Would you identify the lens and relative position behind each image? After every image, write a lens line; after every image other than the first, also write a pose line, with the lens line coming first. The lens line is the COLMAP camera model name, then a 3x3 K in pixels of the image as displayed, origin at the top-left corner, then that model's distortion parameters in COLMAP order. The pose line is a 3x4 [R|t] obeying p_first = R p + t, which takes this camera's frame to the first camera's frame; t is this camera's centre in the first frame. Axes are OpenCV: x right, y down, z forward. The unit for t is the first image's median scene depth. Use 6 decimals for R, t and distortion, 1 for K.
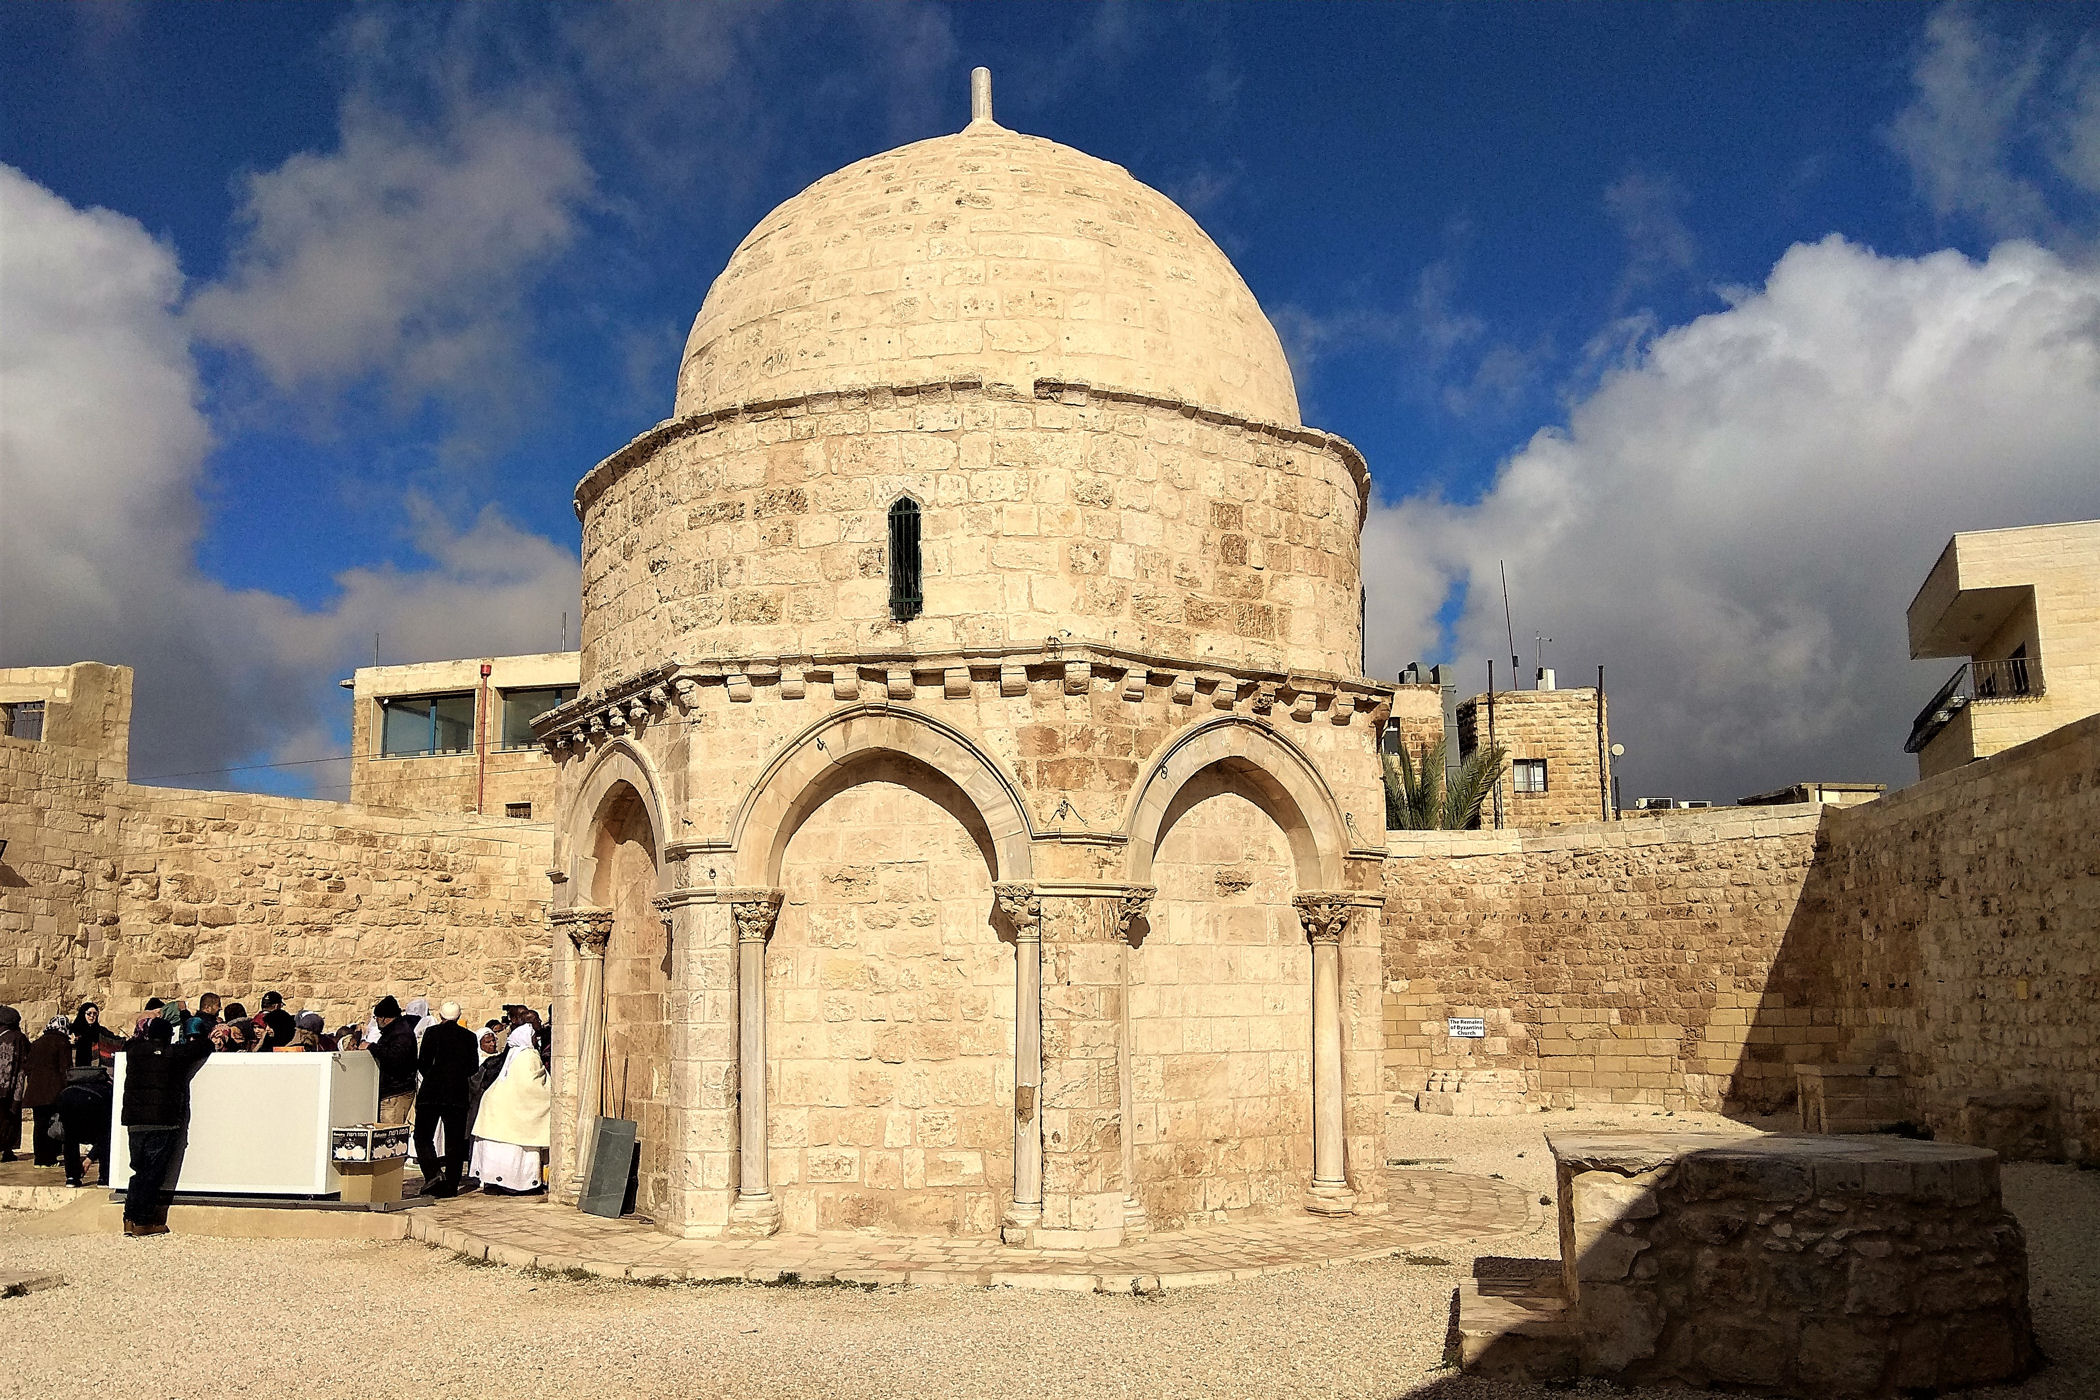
lens RADIAL K [[1703.4, 0, 1019.1], [0, 1703.4, 766.5], [0, 0, 1]] dist [0.123149, -0.219333]
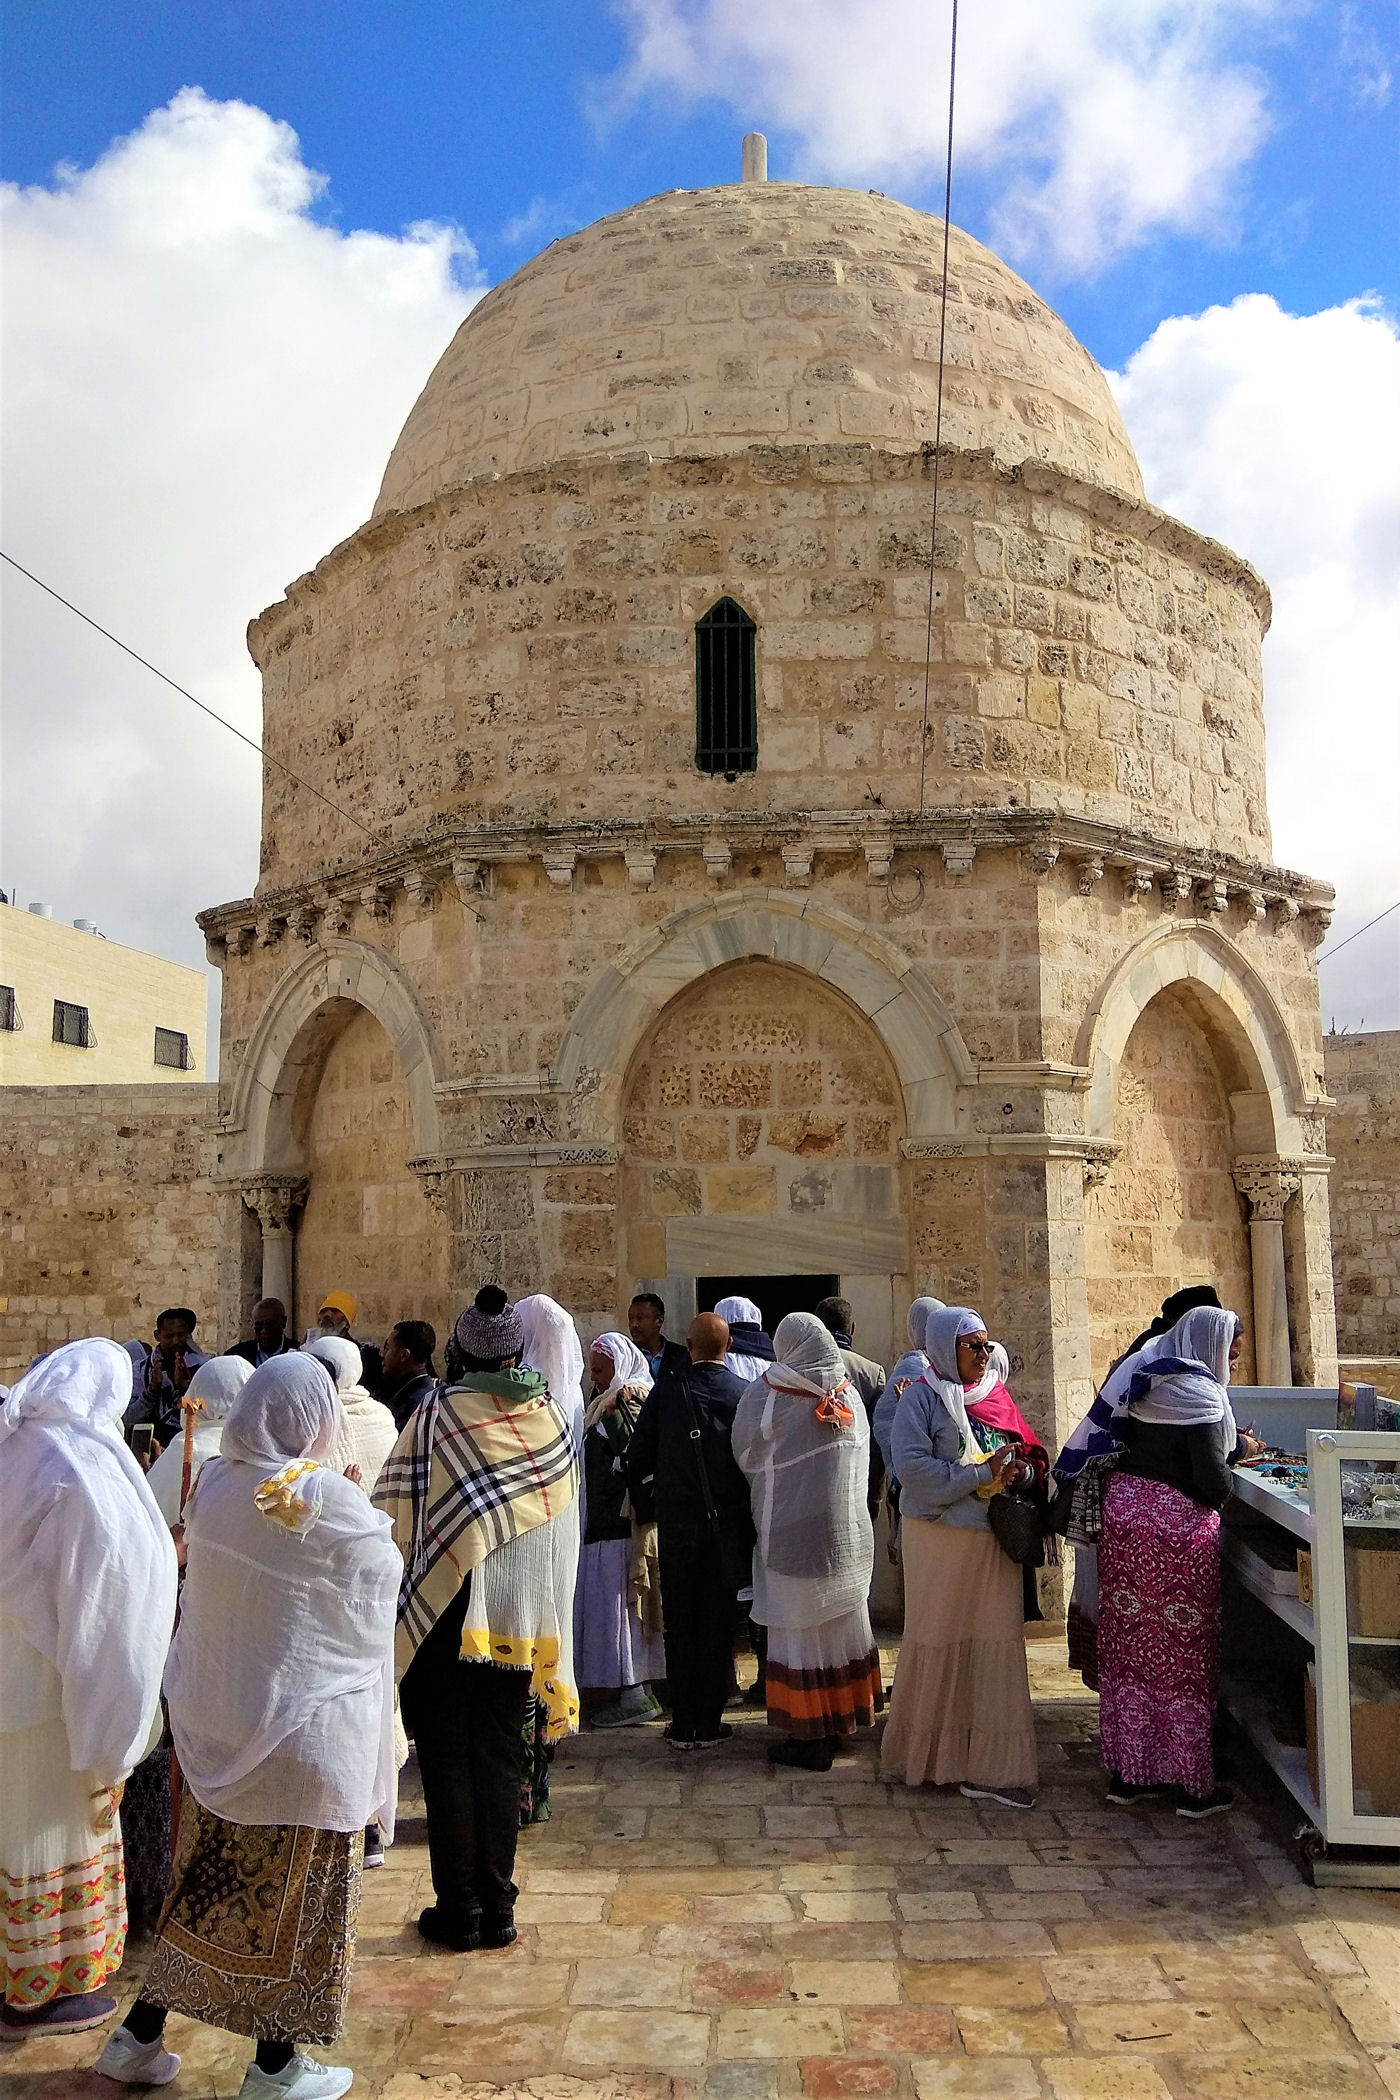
lens RADIAL K [[1633.2, 0, 709.6], [0, 1633.2, 1051.4], [0, 0, 1]] dist [0.110512, -0.183024]
pose [[-0.161060, 0.138437, 0.977187, -0.930217], [-0.129259, 0.978626, -0.159946, 0.185166], [-0.978444, -0.152071, -0.139723, 1.382630]]
